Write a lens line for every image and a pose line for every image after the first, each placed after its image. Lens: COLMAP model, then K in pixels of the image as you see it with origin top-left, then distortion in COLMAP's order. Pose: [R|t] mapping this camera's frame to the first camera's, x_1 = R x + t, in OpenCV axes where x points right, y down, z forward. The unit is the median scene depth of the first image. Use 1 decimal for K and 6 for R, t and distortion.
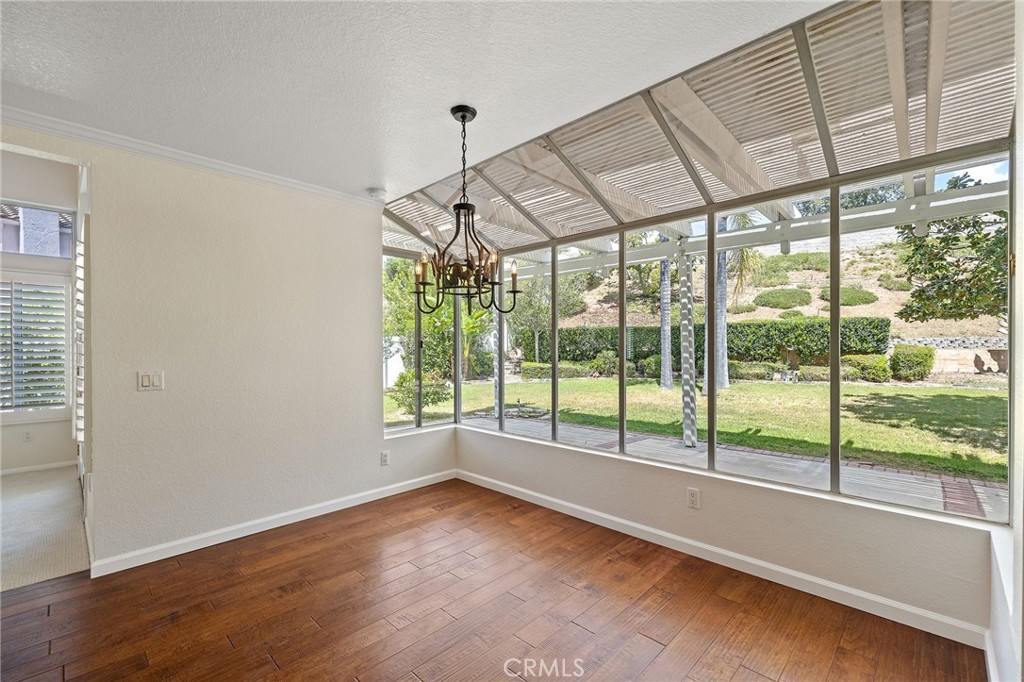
lens RADIAL K [[437.4, 0, 512.3], [0, 437.4, 348.6], [0, 0, 1]] dist [-0.000308, 0.001029]
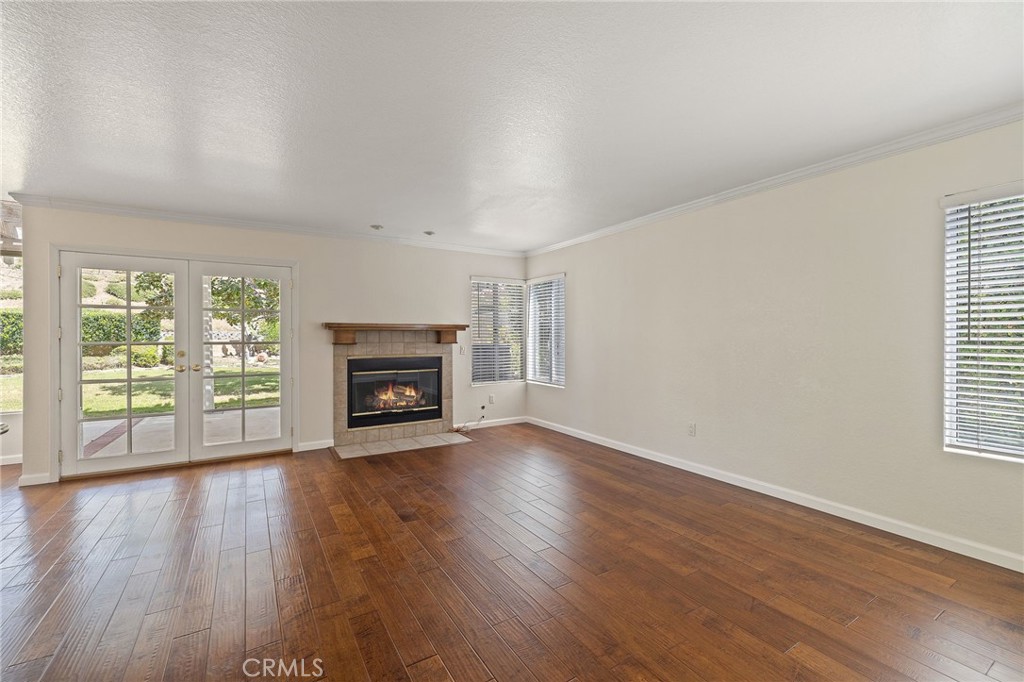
lens RADIAL K [[437.4, 0, 510.4], [0, 437.4, 342.4], [0, 0, 1]] dist [-0.000308, 0.001029]
pose [[0.251689, -0.011217, 0.967743, -0.359267], [0.007466, 0.999926, 0.009649, 0.011066], [-0.967779, 0.004797, 0.251754, -1.090954]]
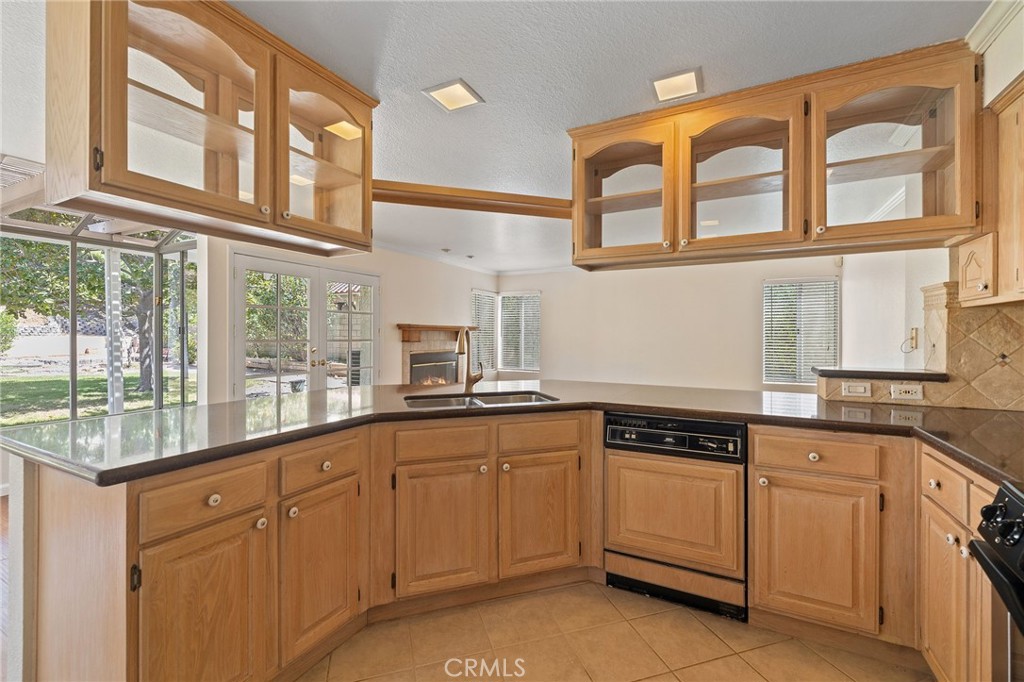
lens RADIAL K [[437.4, 0, 514.5], [0, 437.4, 334.0], [0, 0, 1]] dist [-0.000308, 0.001029]
pose [[-0.278857, 0.004345, 0.960323, -0.902297], [0.003290, 0.999988, -0.003569, 0.004243], [-0.960327, 0.002165, -0.278868, -0.116198]]
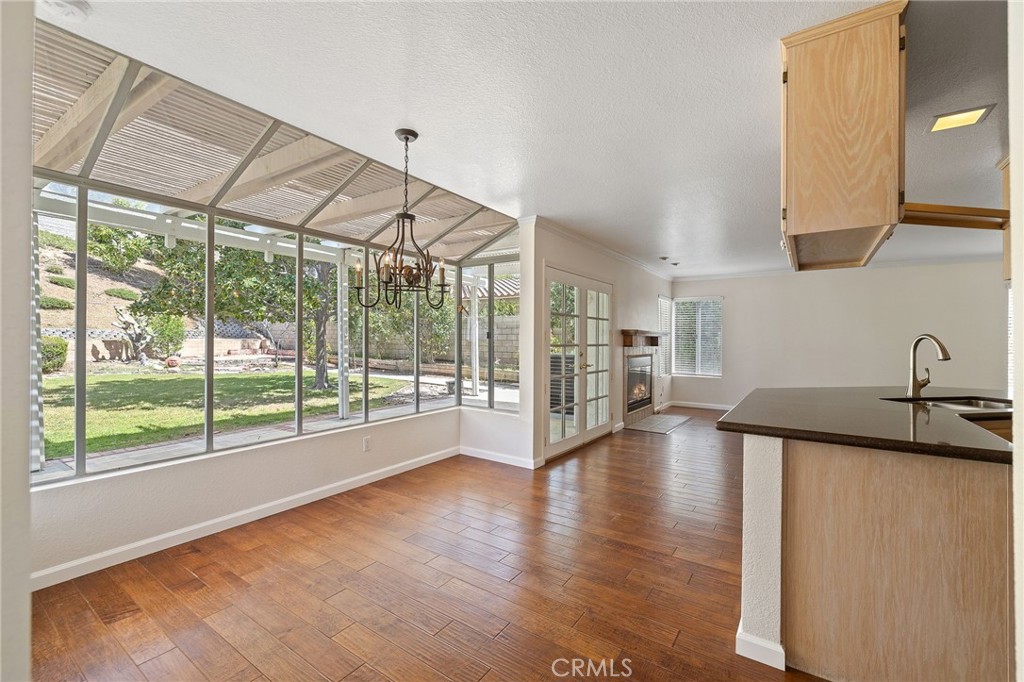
lens RADIAL K [[437.4, 0, 509.7], [0, 437.4, 341.3], [0, 0, 1]] dist [-0.000308, 0.001029]
pose [[-0.165626, -0.003775, 0.986181, -0.819928], [-0.001248, 0.999993, 0.003619, -0.000944], [-0.986188, -0.000632, -0.165630, 0.590254]]
